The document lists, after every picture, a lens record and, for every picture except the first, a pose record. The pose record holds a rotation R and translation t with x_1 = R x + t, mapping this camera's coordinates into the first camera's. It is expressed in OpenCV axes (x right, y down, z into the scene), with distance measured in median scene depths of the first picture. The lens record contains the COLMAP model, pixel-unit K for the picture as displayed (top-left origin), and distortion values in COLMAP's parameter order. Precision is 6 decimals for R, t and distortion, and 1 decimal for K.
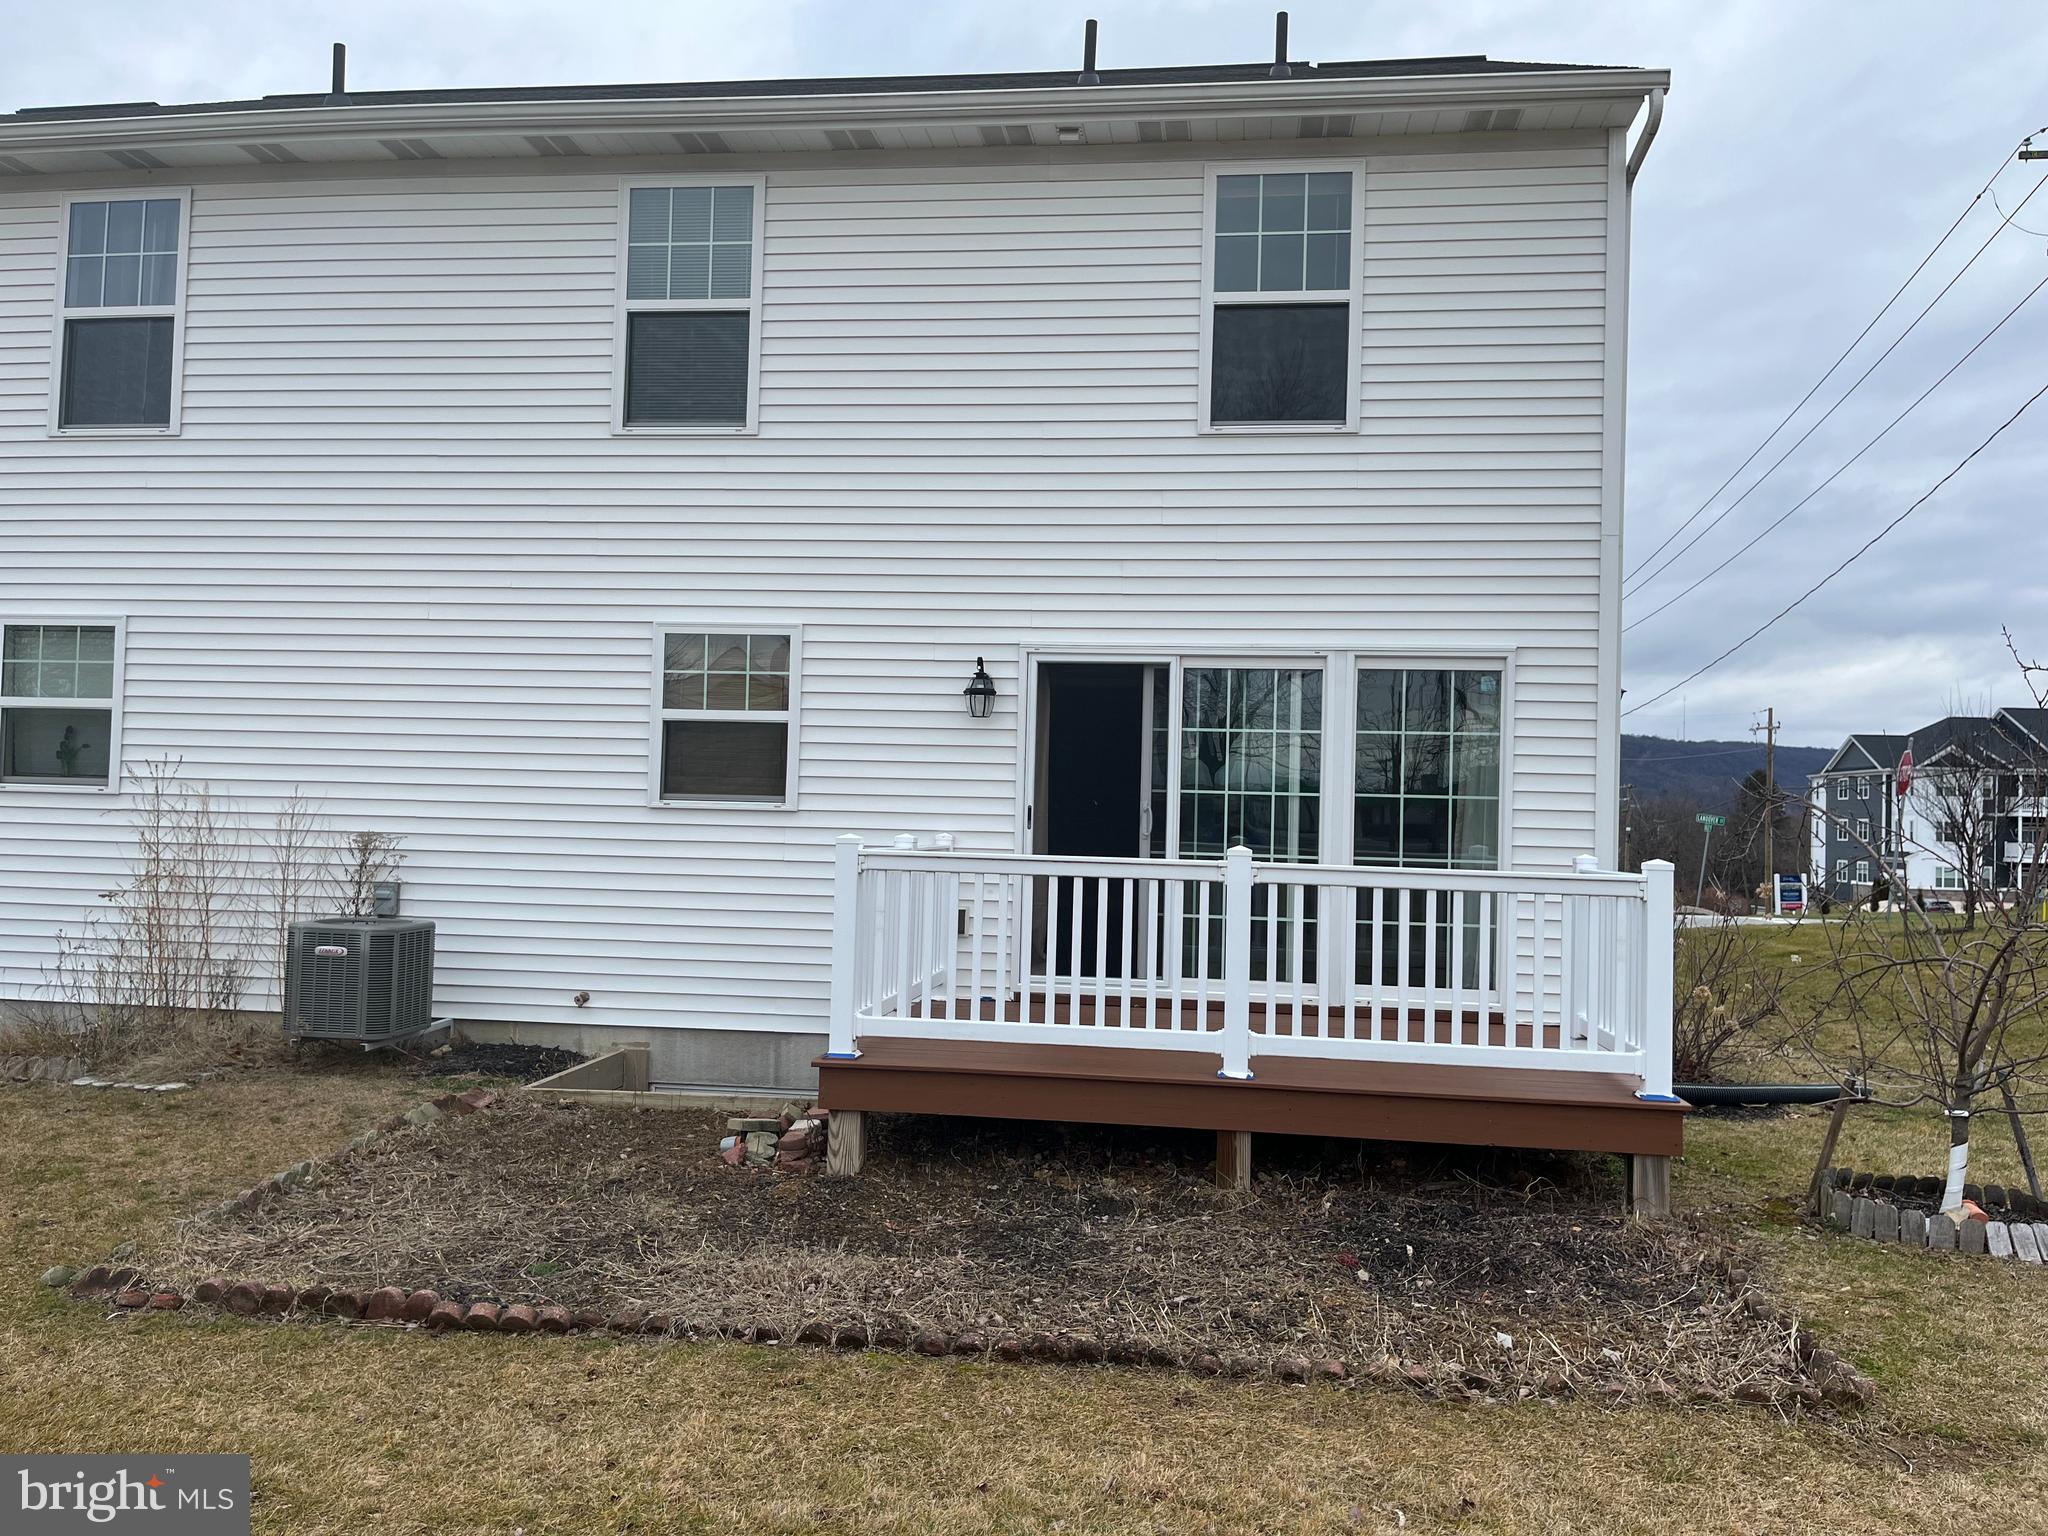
lens RADIAL K [[1553.1, 0, 1024.8], [0, 1553.1, 765.1], [0, 0, 1]] dist [0.064722, -0.099521]
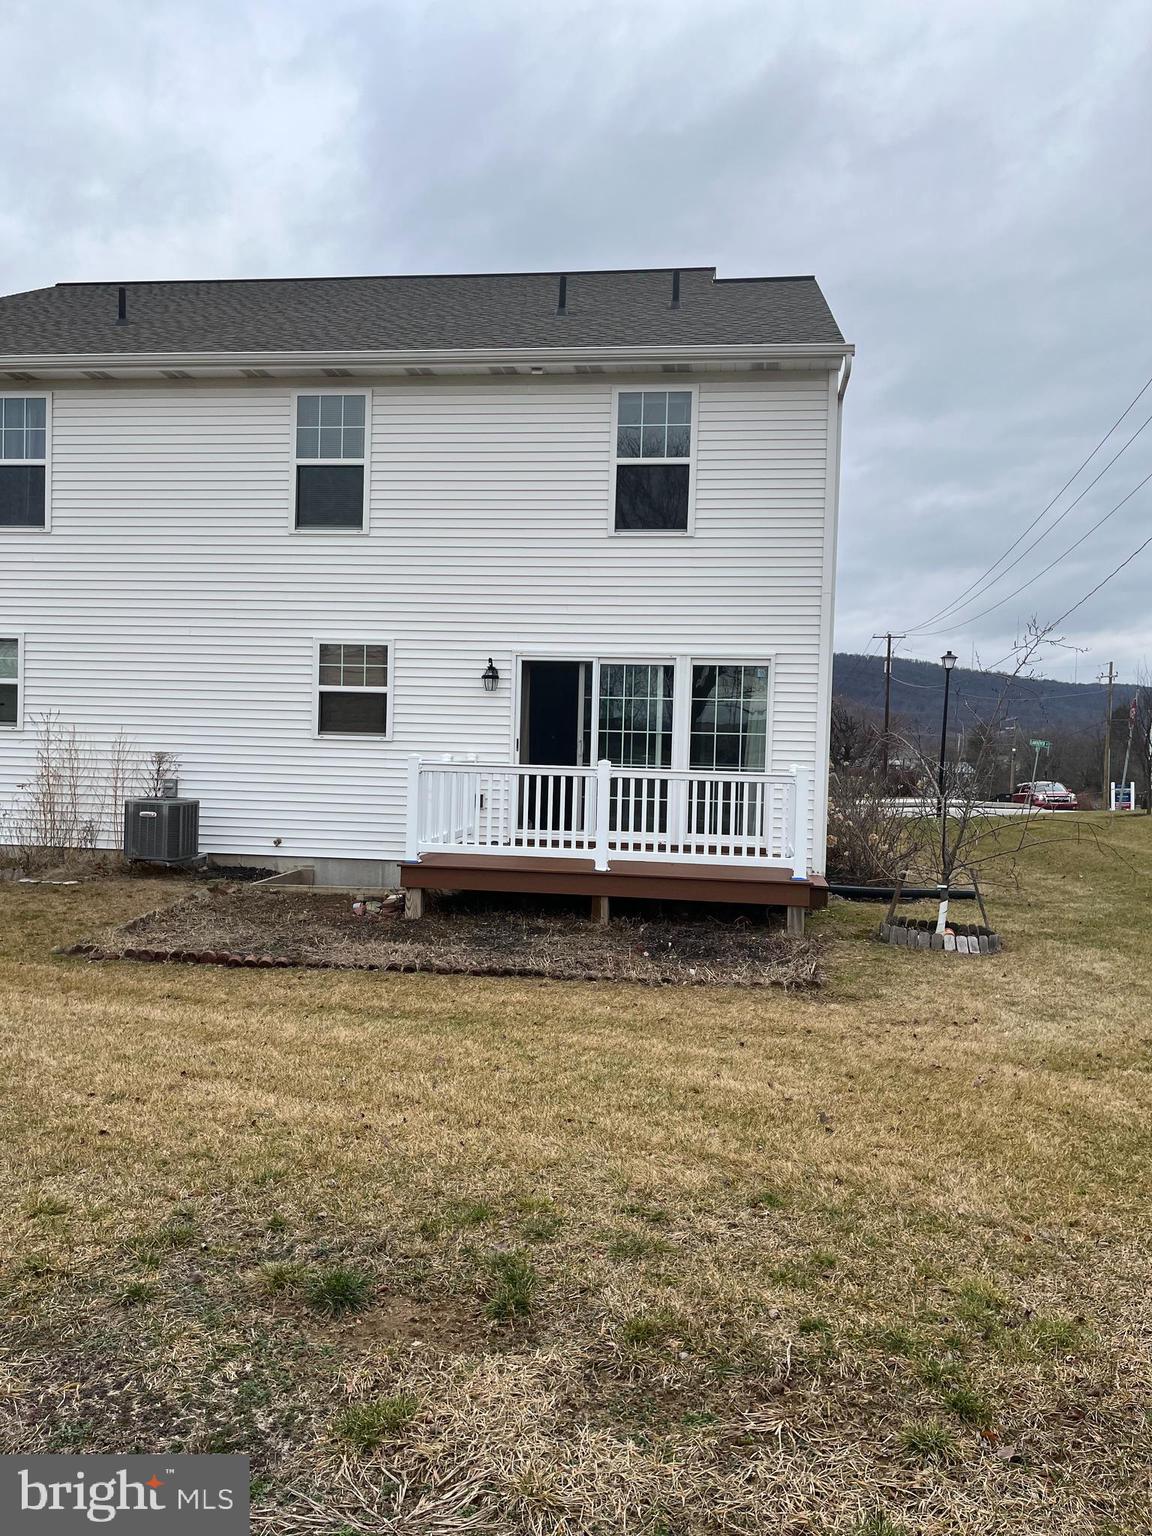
lens RADIAL K [[1164.8, 0, 563.9], [0, 1164.8, 767.5], [0, 0, 1]] dist [0.064722, -0.099521]
pose [[0.999924, 0.000593, -0.012318, 0.076904], [0.000100, 0.998419, 0.056207, -0.017398], [0.012331, -0.056204, 0.998343, -0.394776]]
